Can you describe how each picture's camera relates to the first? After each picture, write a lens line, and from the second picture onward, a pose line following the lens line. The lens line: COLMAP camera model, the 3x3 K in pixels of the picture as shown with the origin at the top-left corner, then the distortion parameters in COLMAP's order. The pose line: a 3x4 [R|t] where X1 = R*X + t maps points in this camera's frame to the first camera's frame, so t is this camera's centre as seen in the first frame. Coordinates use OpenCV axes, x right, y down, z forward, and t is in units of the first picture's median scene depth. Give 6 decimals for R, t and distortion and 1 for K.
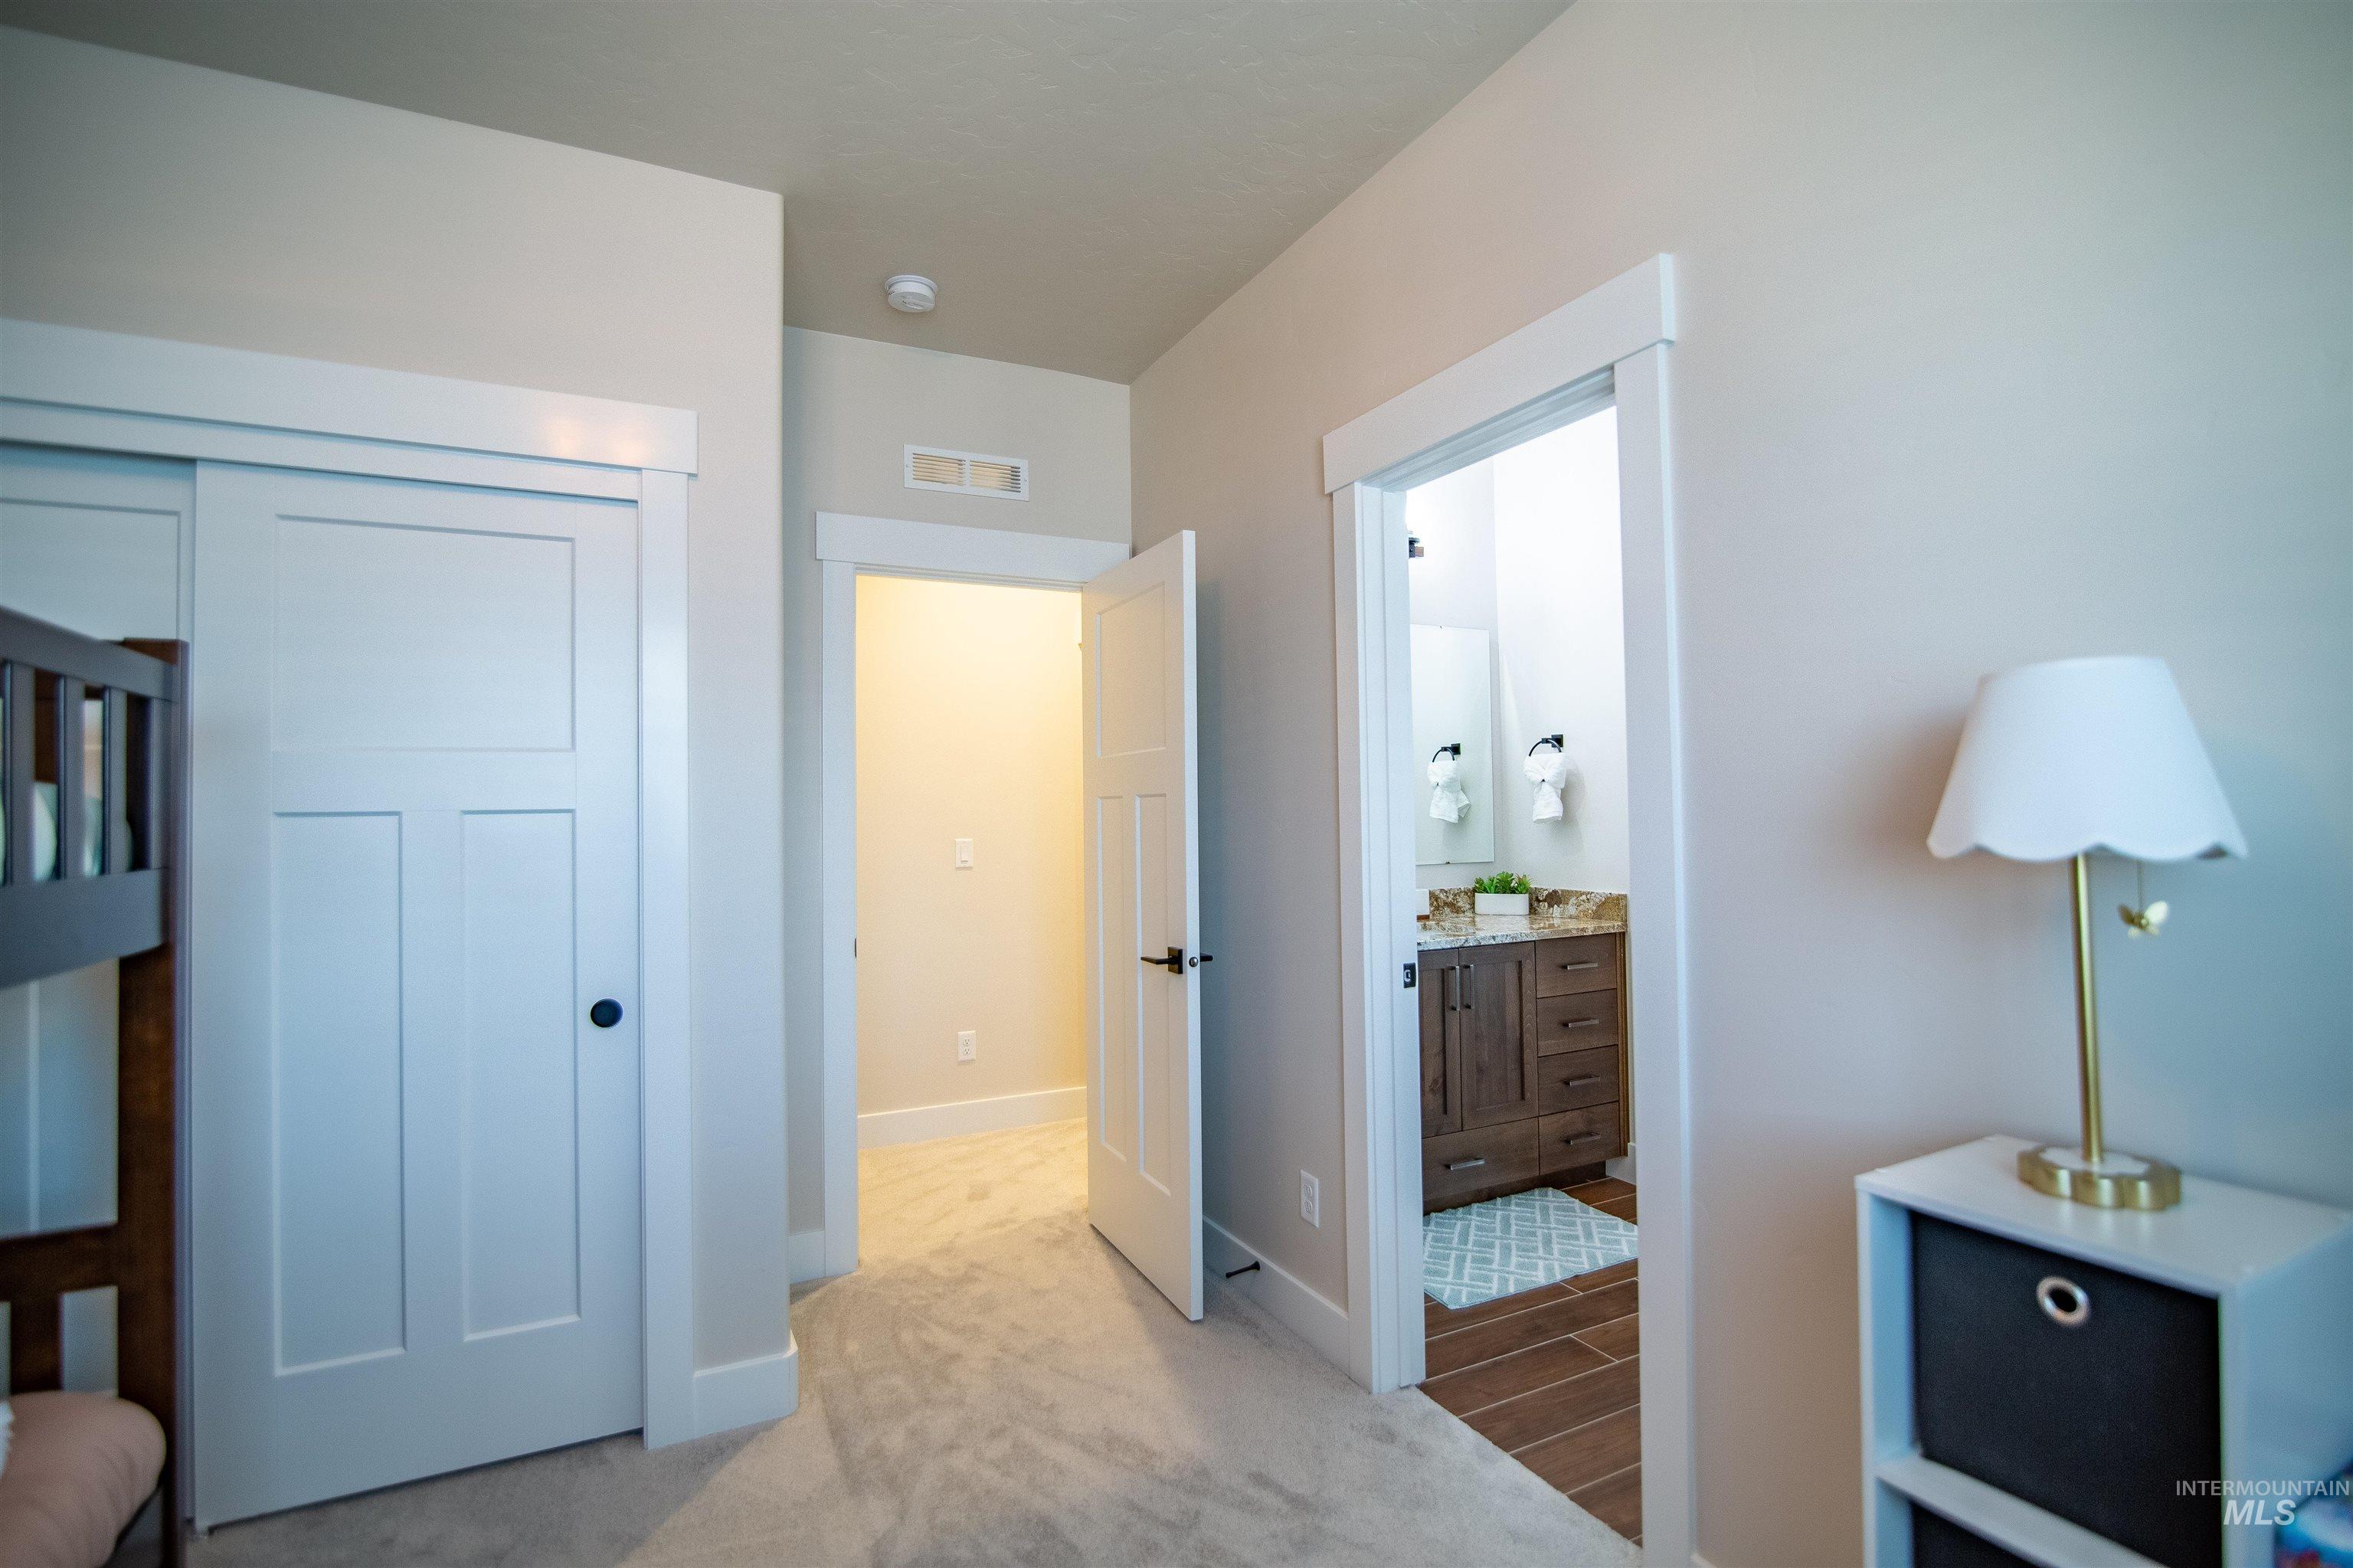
lens RADIAL K [[1093.5, 0, 1176.5], [0, 1093.5, 784.0], [0, 0, 1]] dist [-0.012157, -0.000475]
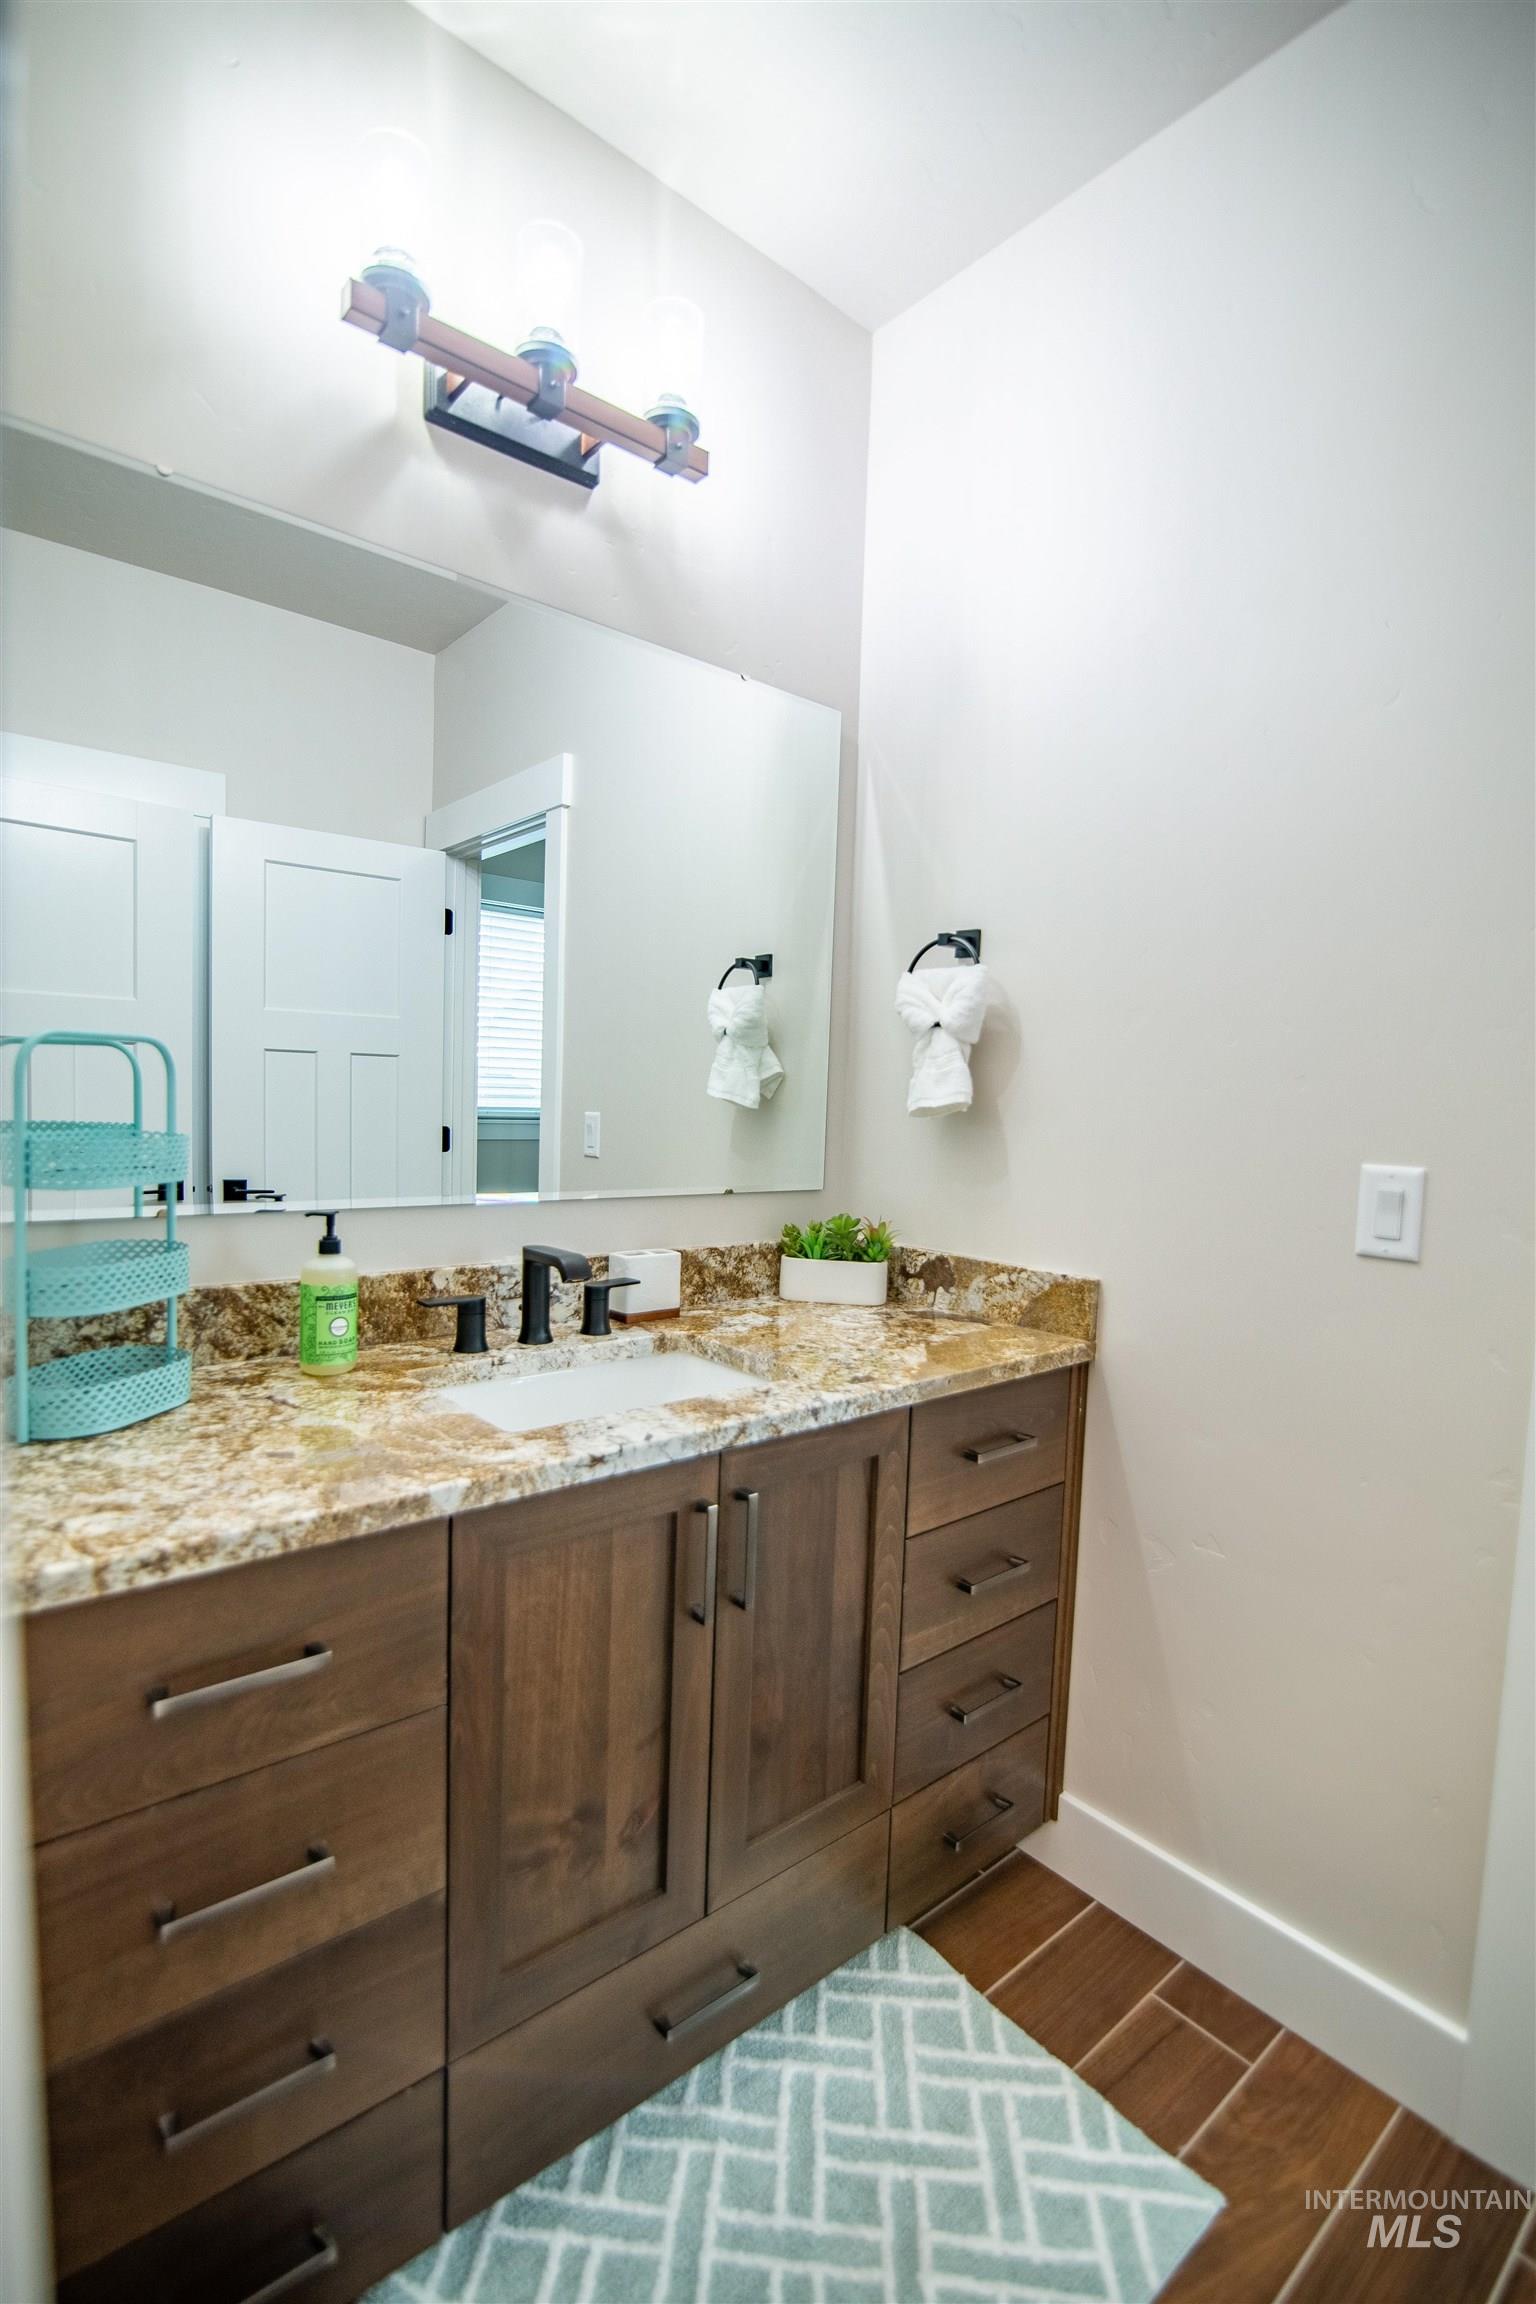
lens RADIAL K [[1070.7, 0, 767.3], [0, 1070.7, 1169.8], [0, 0, 1]] dist [-0.012157, -0.000475]
pose [[0.971228, 0.033617, 0.235767, 0.161623], [-0.055281, 0.994770, 0.085888, 0.023202], [-0.231647, -0.096450, 0.968007, 0.572921]]
